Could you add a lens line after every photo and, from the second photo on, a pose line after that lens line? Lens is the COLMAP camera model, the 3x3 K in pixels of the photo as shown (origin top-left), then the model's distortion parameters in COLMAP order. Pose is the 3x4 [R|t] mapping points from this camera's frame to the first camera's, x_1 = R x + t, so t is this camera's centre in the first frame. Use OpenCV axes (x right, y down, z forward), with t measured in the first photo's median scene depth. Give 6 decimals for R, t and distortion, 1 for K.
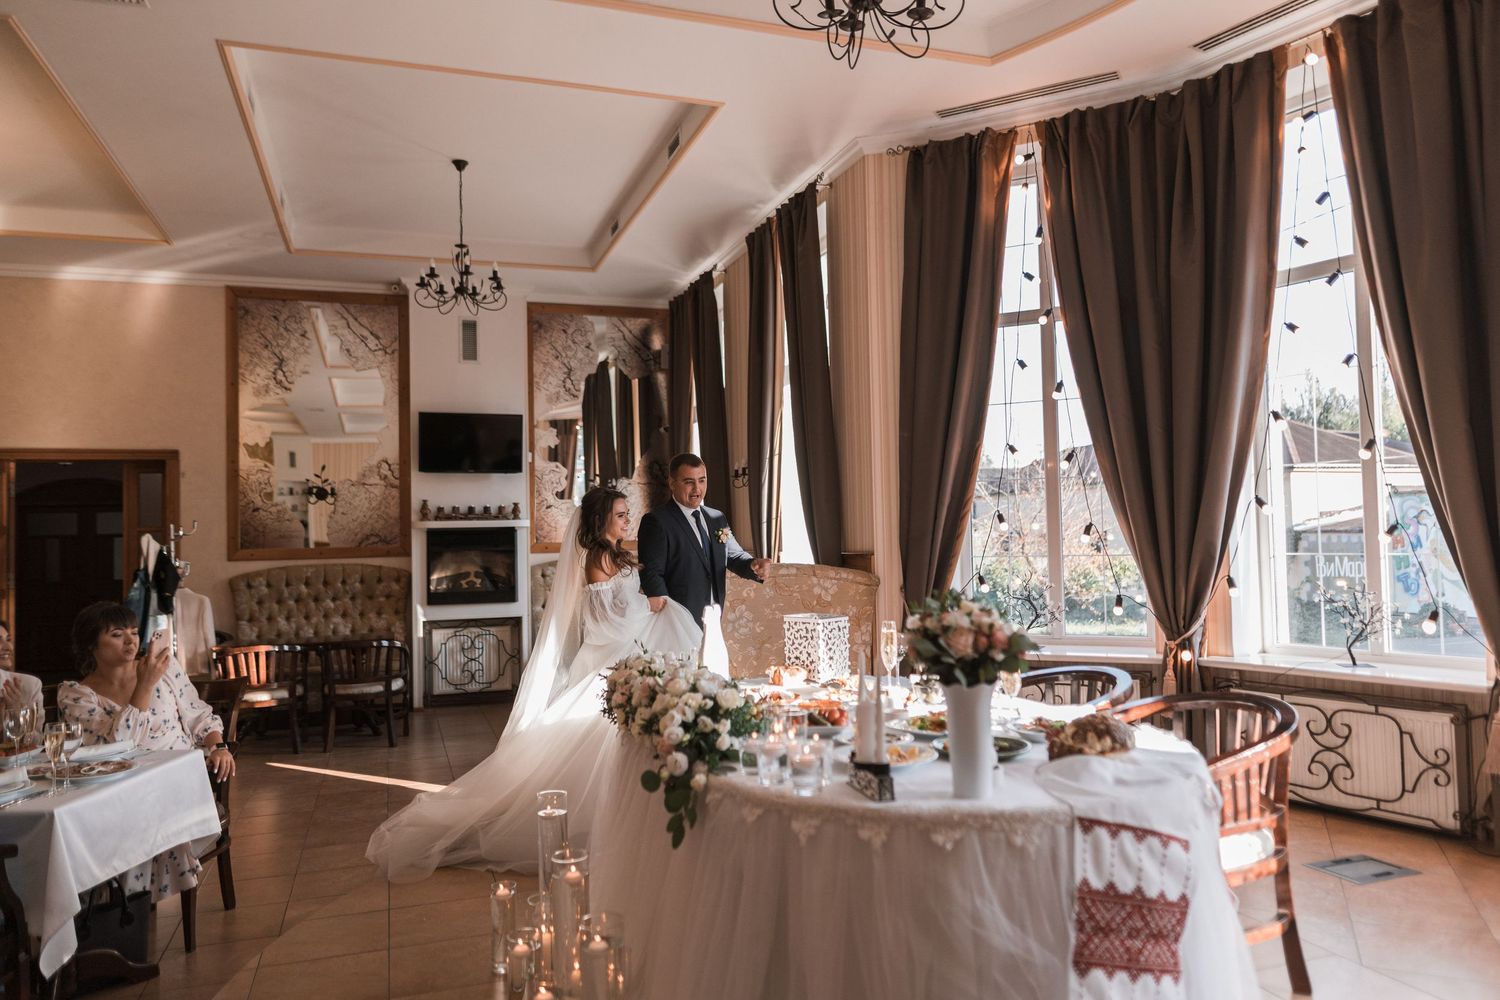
lens RADIAL K [[1029.9, 0, 748.0], [0, 1029.9, 505.6], [0, 0, 1]] dist [-0.002264, -0.000955]
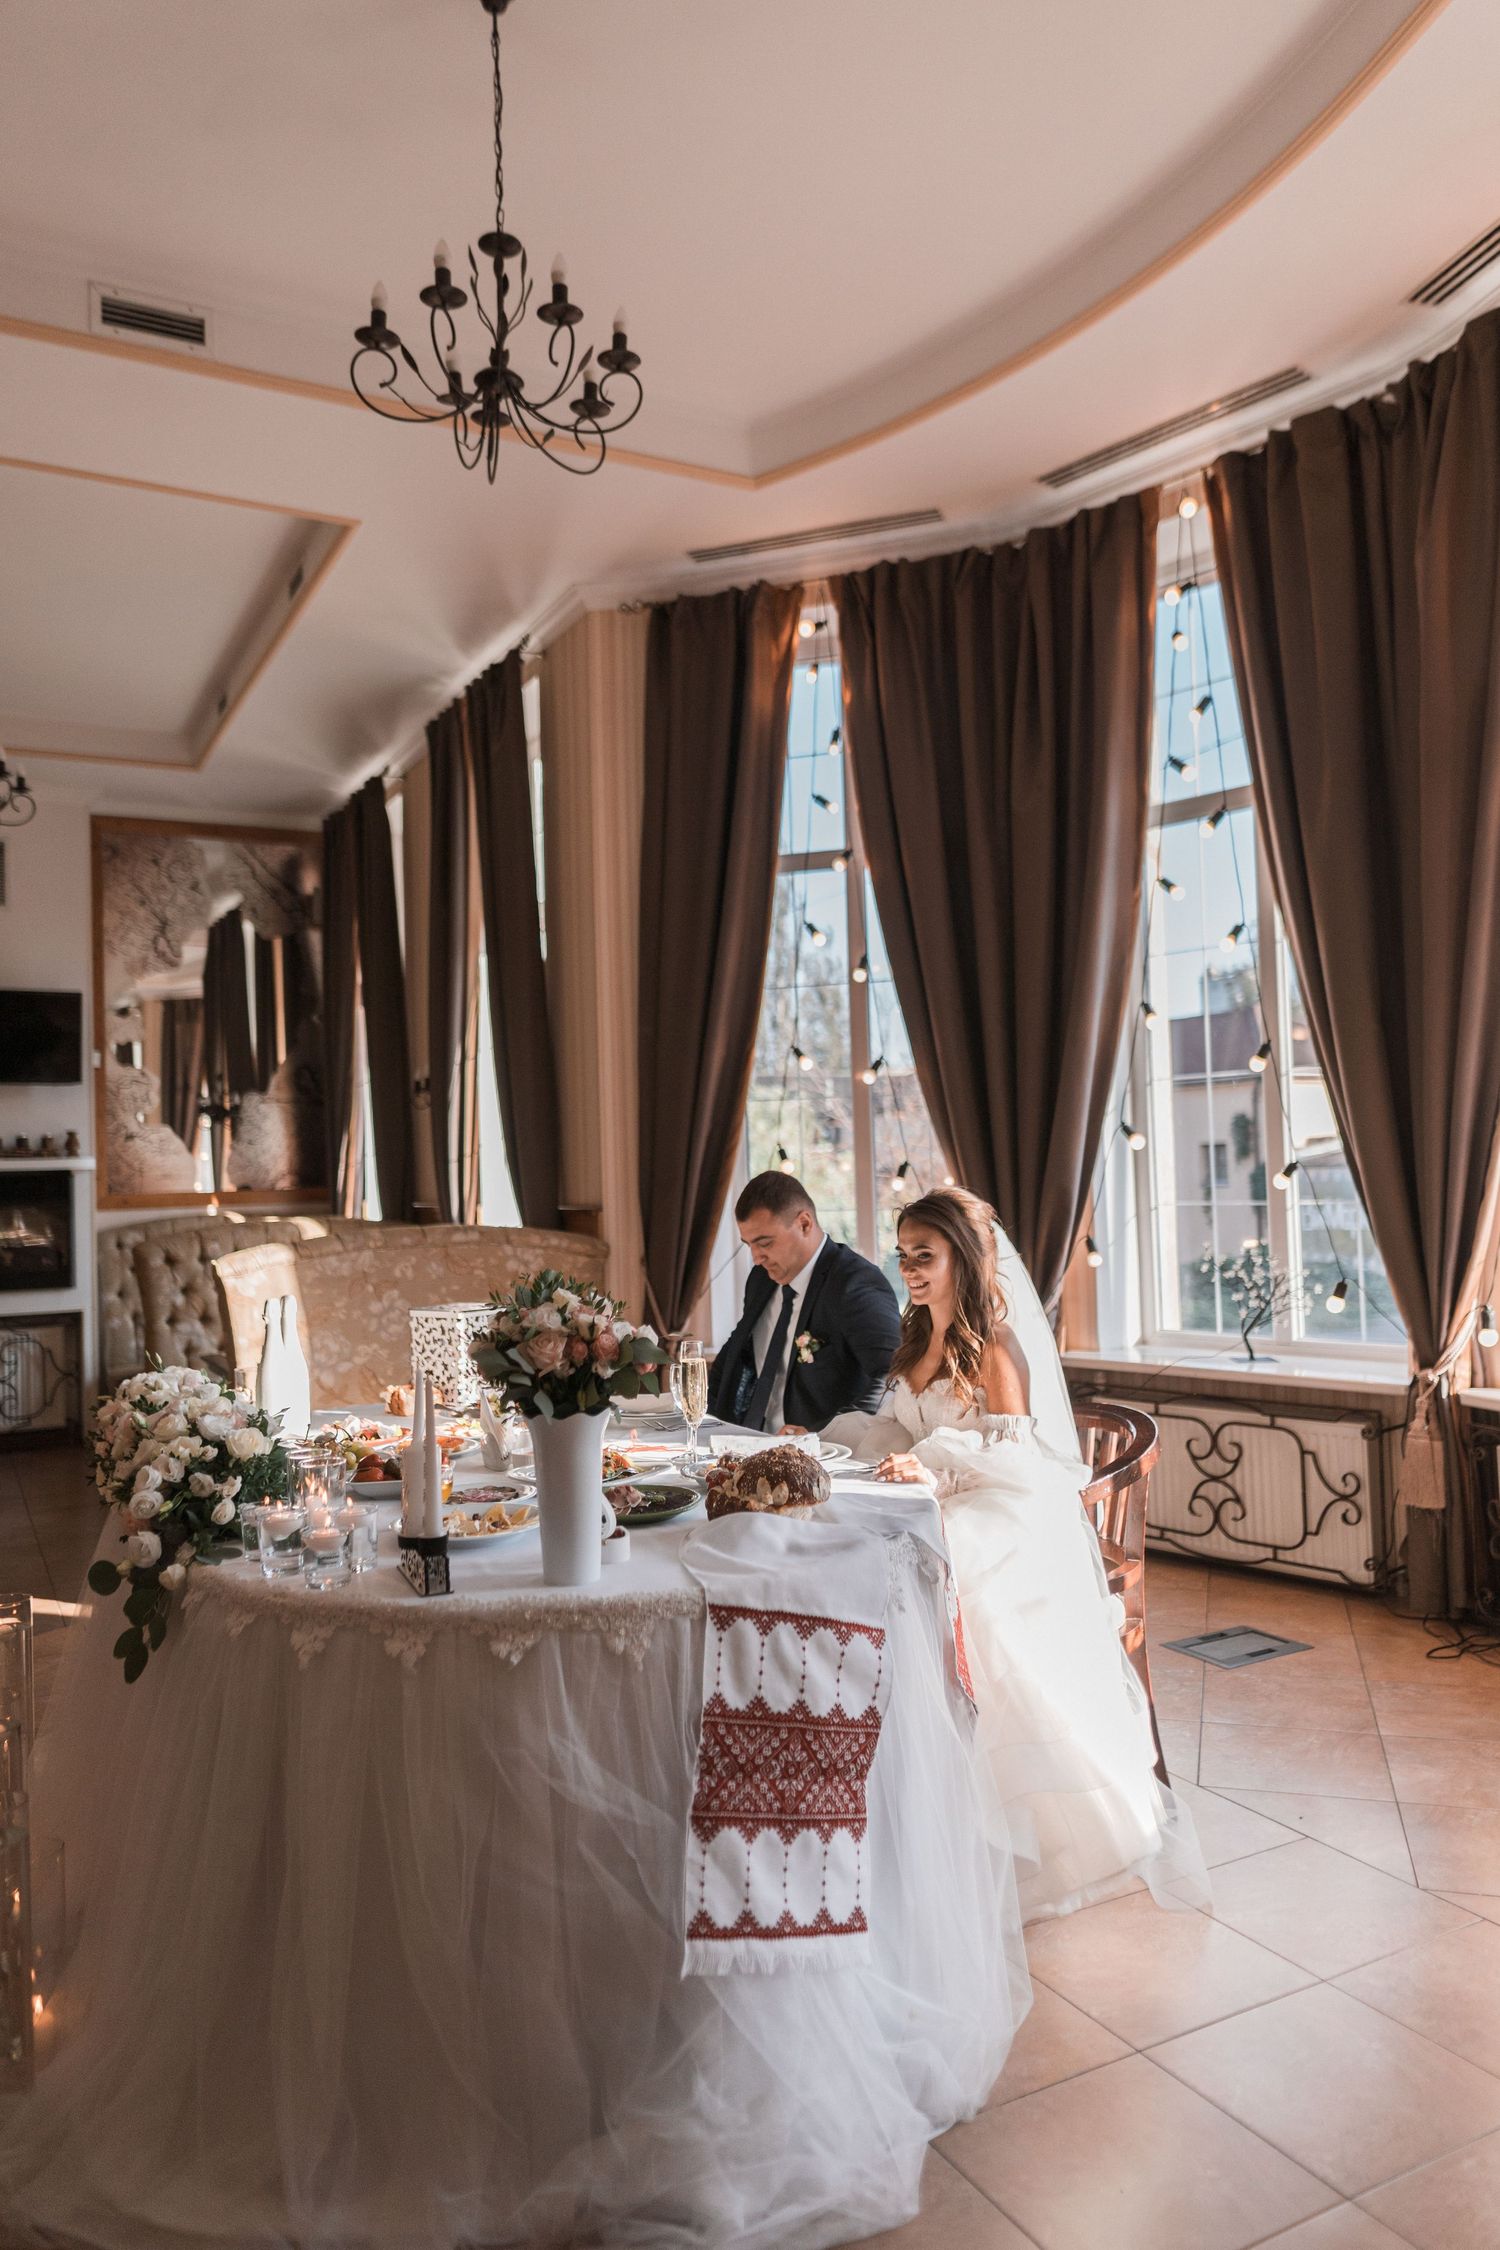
lens RADIAL K [[1546.5, 0, 759.0], [0, 1546.5, 1126.7], [0, 0, 1]] dist [-0.003309, 0.001283]
pose [[0.987626, -0.002296, 0.156810, 0.077570], [0.002631, 0.999995, -0.001929, -0.005015], [-0.156805, 0.002317, 0.987627, -0.006958]]
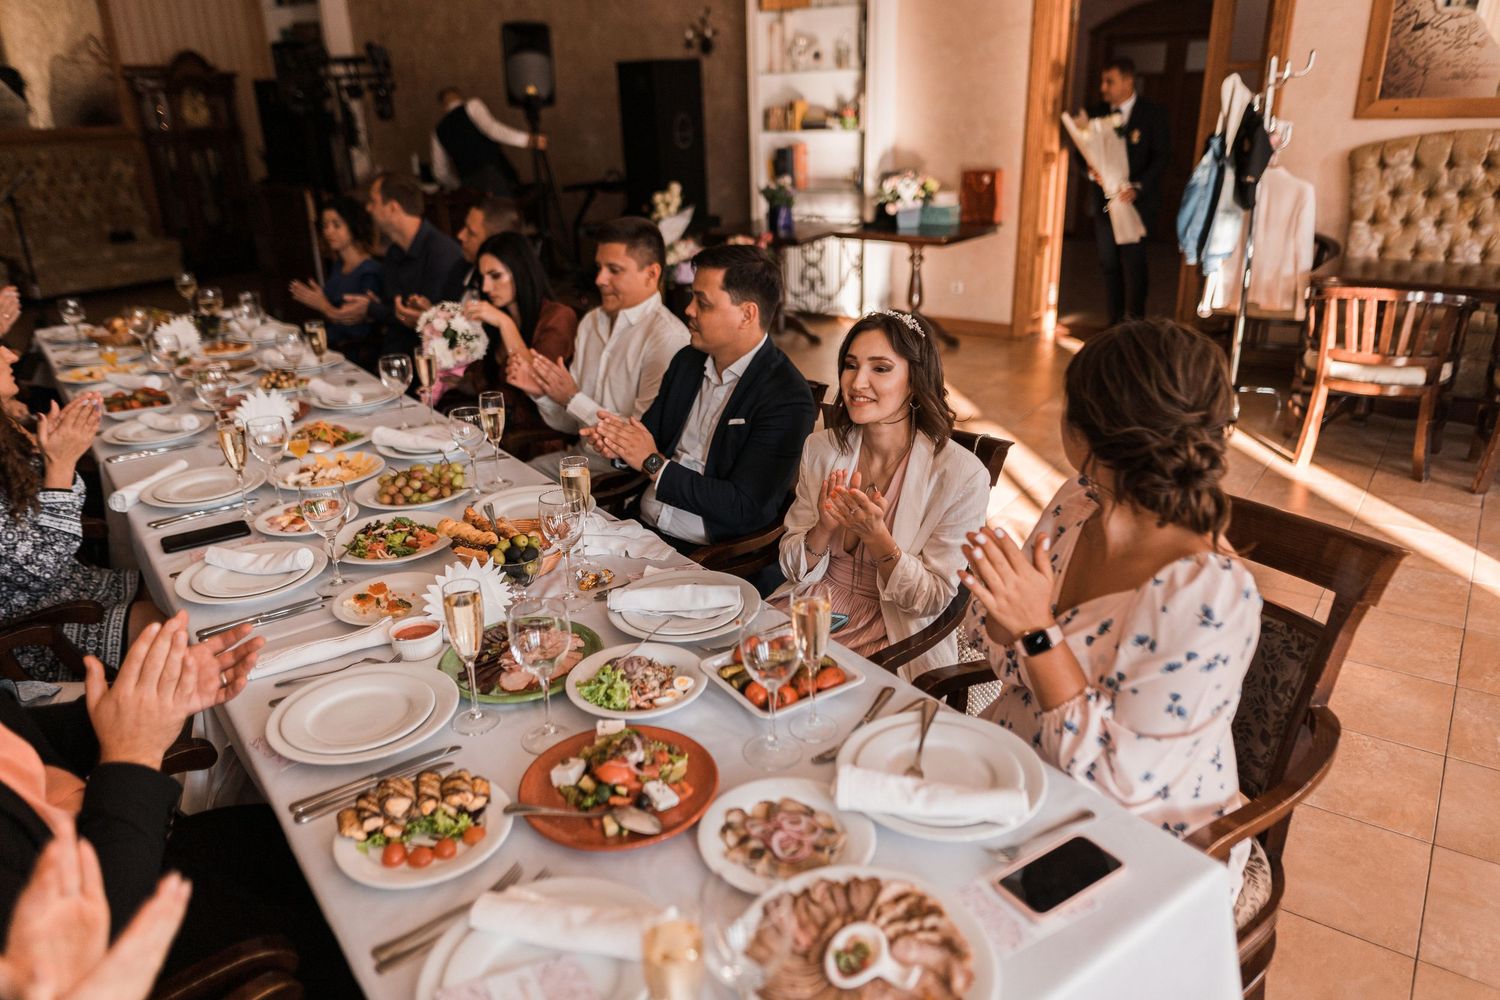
lens RADIAL K [[1031.0, 0, 742.0], [0, 1031.0, 493.7], [0, 0, 1]] dist [-0.003309, 0.001283]
pose [[0.572922, 0.299228, -0.763036, -0.306521], [0.041117, 0.919309, 0.391384, 0.006101], [0.818578, -0.255606, 0.514389, 0.561321]]
